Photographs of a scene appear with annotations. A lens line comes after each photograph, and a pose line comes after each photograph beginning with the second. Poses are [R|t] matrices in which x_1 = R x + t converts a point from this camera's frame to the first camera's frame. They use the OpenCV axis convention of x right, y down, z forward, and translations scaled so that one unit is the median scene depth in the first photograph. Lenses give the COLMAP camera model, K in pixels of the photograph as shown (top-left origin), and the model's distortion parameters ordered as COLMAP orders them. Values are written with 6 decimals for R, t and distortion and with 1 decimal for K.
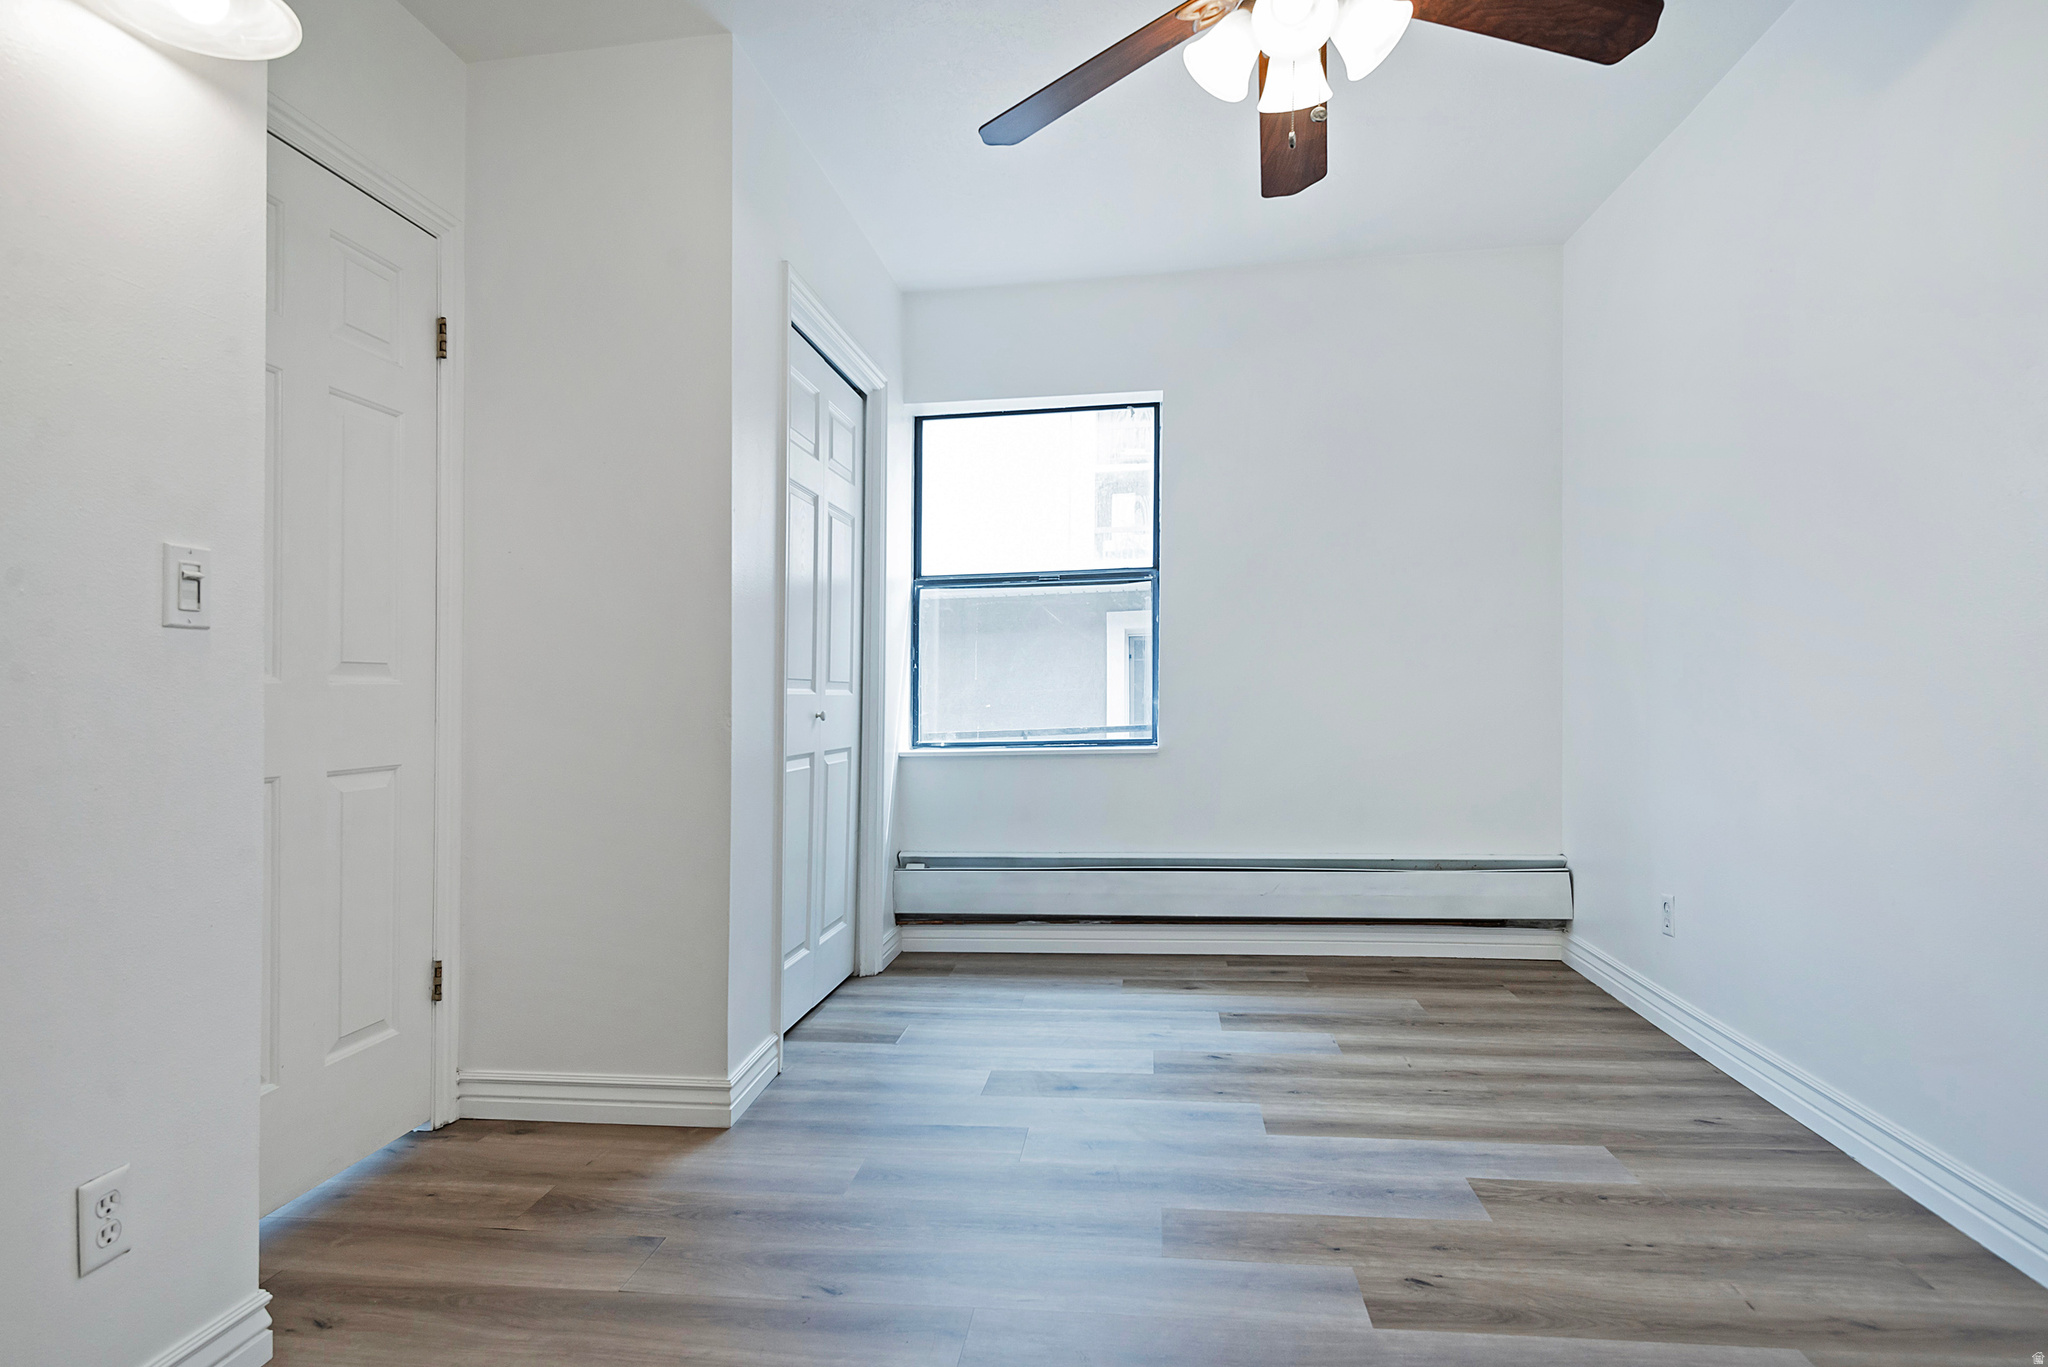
lens RADIAL K [[1085.7, 0, 1020.0], [0, 1085.7, 653.1], [0, 0, 1]] dist [0.039335, -0.038977]
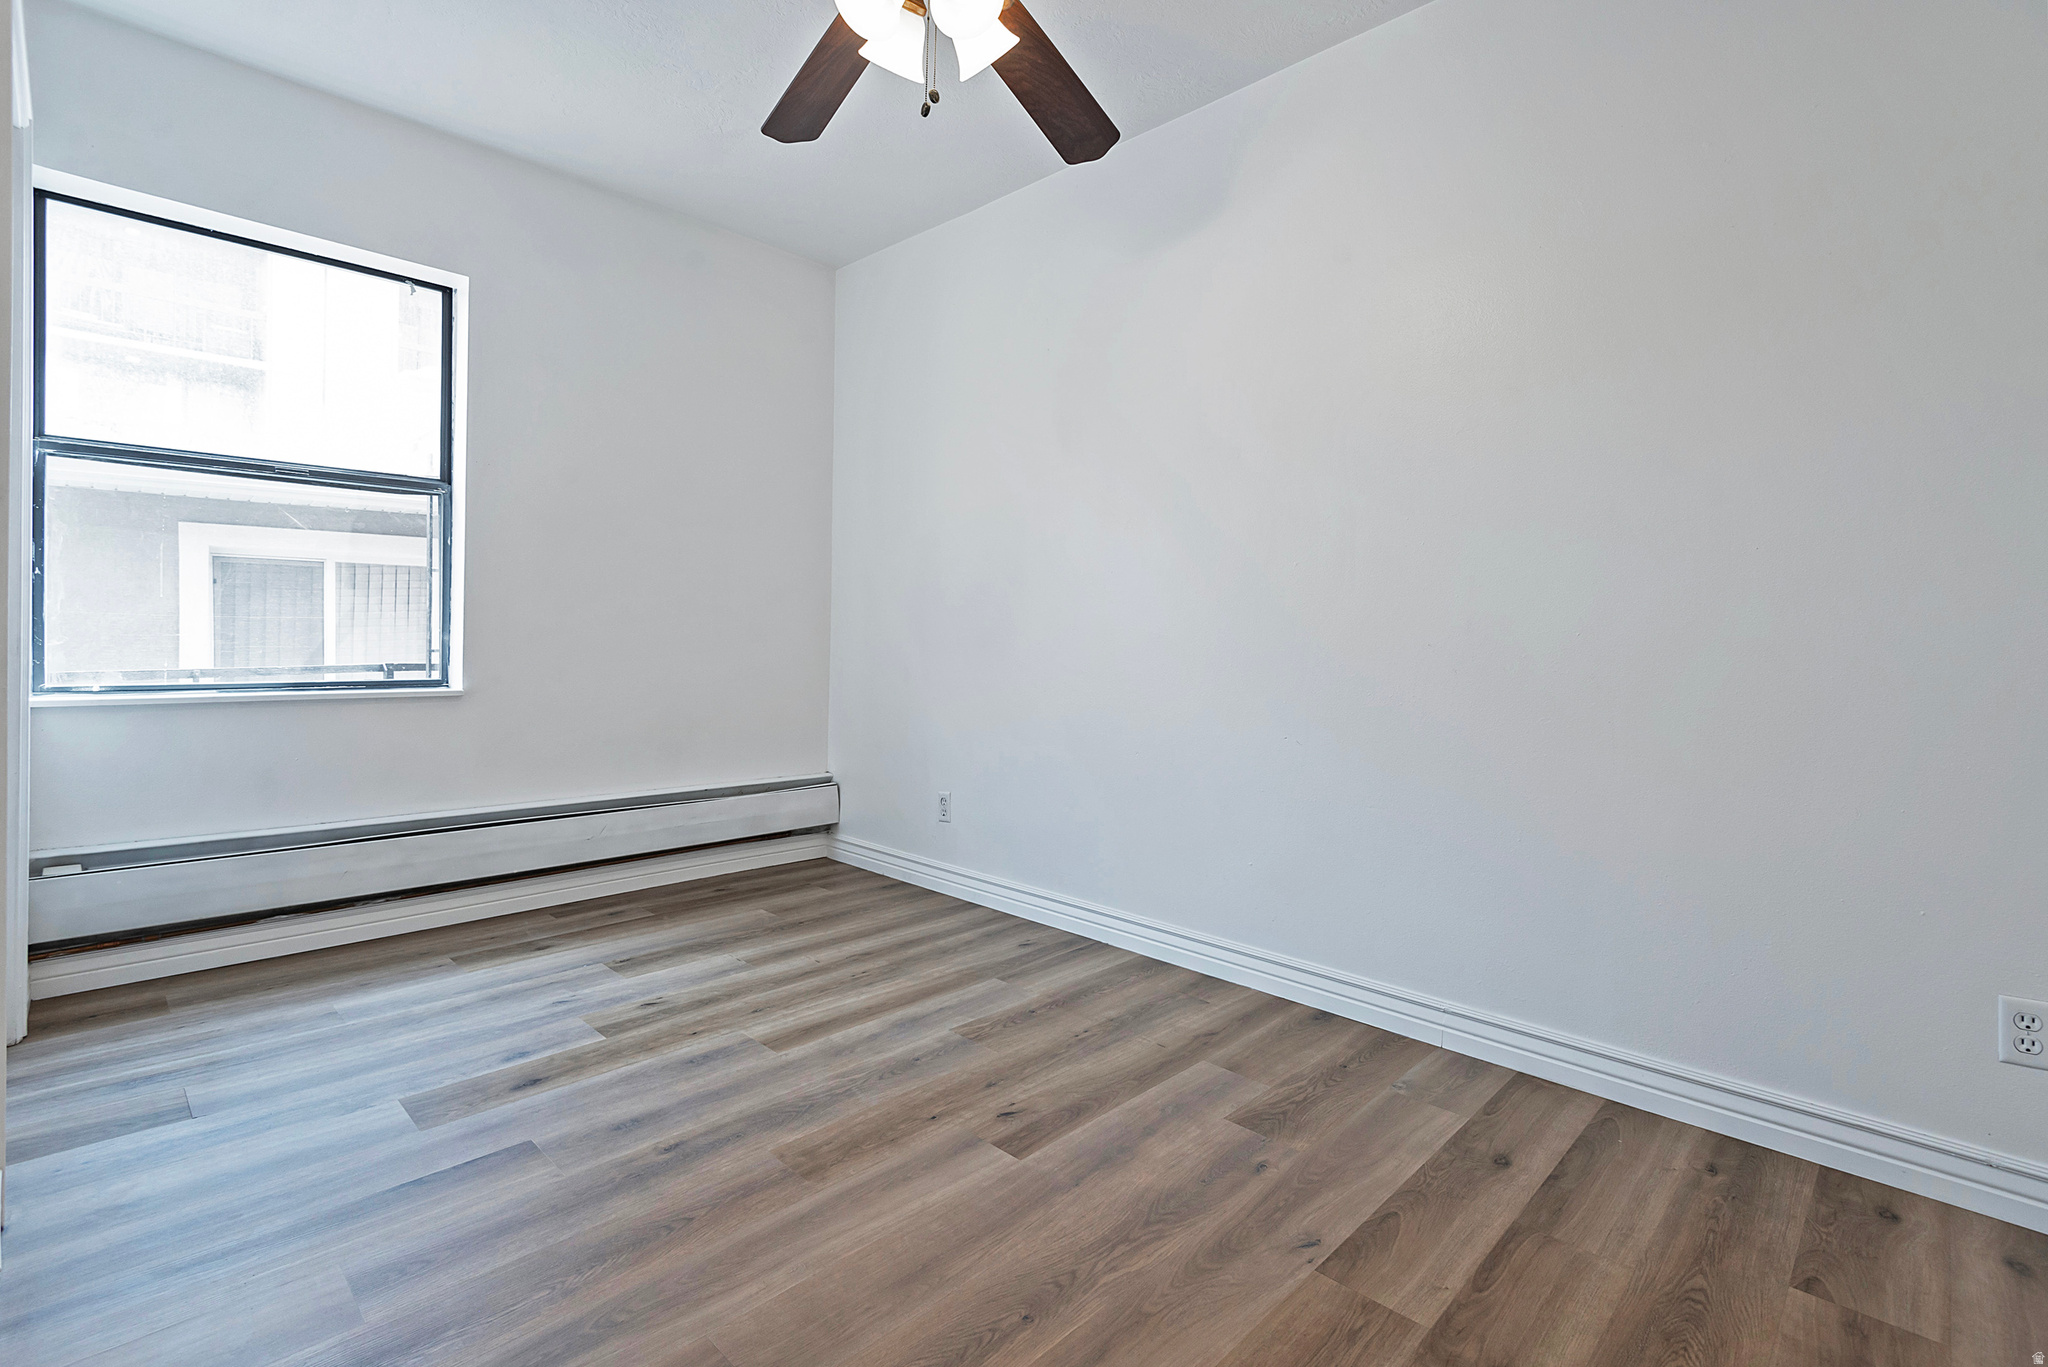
lens RADIAL K [[955.2, 0, 1048.7], [0, 955.2, 657.2], [0, 0, 1]] dist [0.028061, -0.017182]
pose [[0.584297, 0.016995, 0.811362, -0.258701], [-0.056914, 0.998177, 0.020078, 0.021912], [-0.809542, -0.057909, 0.584199, 0.194973]]
